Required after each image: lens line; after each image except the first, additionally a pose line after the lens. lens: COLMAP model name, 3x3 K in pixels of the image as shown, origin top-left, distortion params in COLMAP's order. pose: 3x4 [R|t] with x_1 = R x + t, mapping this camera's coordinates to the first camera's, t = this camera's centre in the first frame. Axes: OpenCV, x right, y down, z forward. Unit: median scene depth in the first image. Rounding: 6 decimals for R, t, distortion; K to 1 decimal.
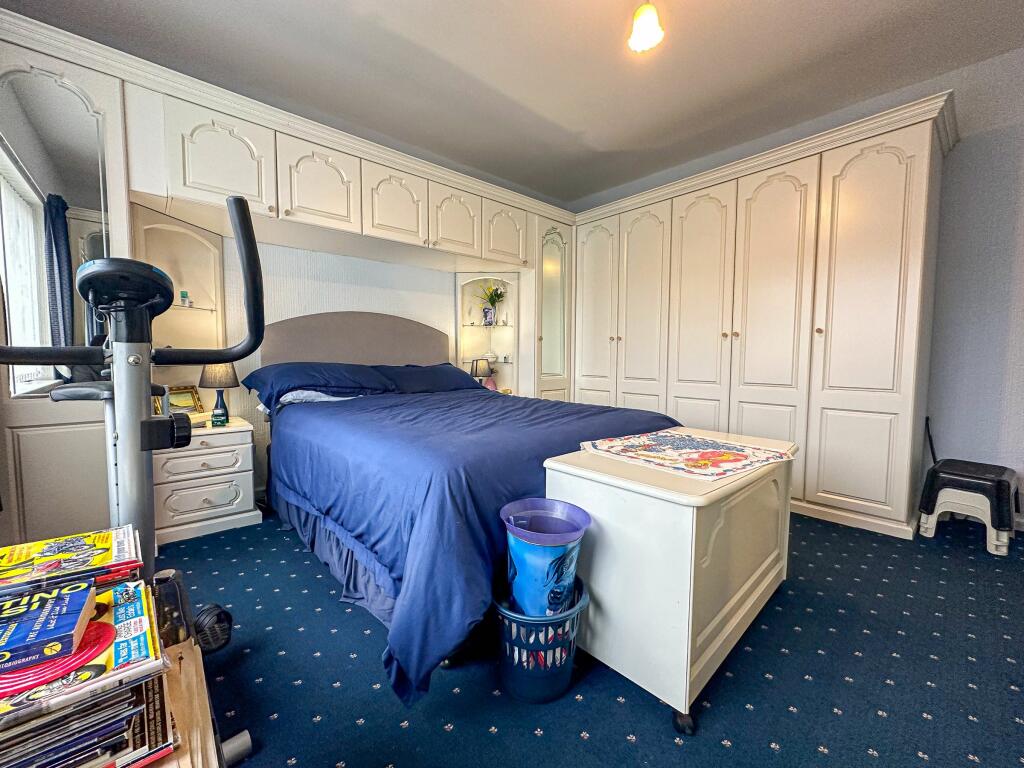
lens RADIAL K [[419.0, 0, 509.9], [0, 419.0, 383.6], [0, 0, 1]] dist [-0.002381, 0.000016]
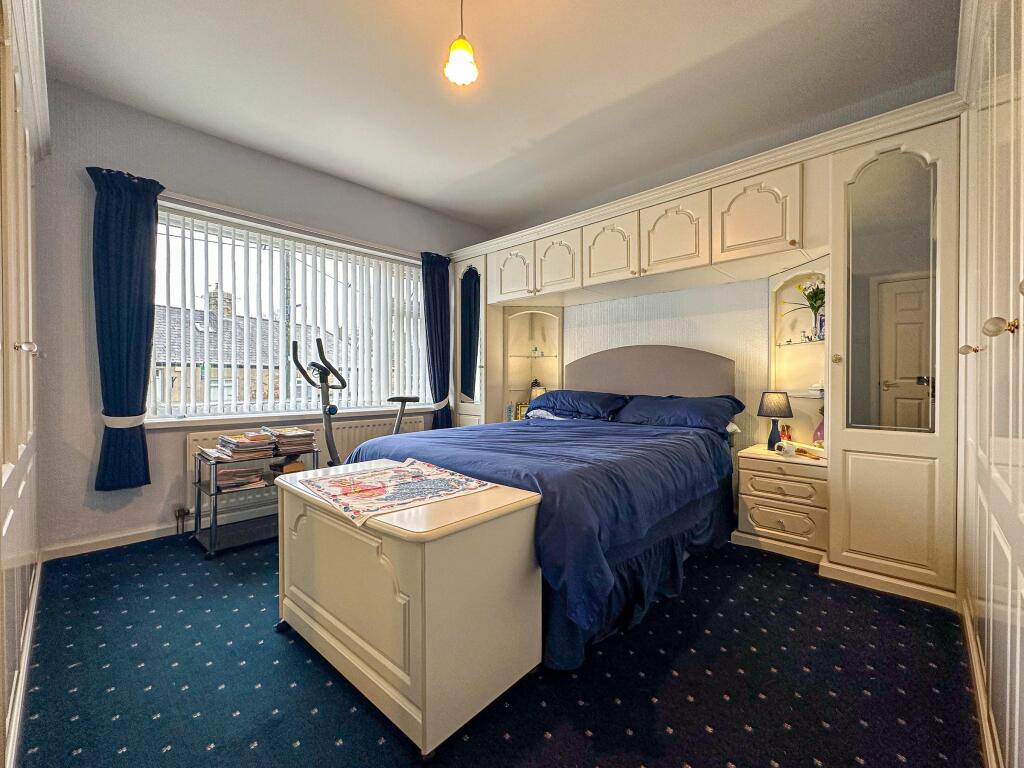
lens RADIAL K [[419.0, 0, 509.9], [0, 419.0, 383.6], [0, 0, 1]] dist [-0.002381, 0.000016]
pose [[0.084487, -0.003464, -0.996419, 0.672274], [-0.064441, 0.997882, -0.008933, -0.038559], [0.994339, 0.064965, 0.084084, 0.547739]]
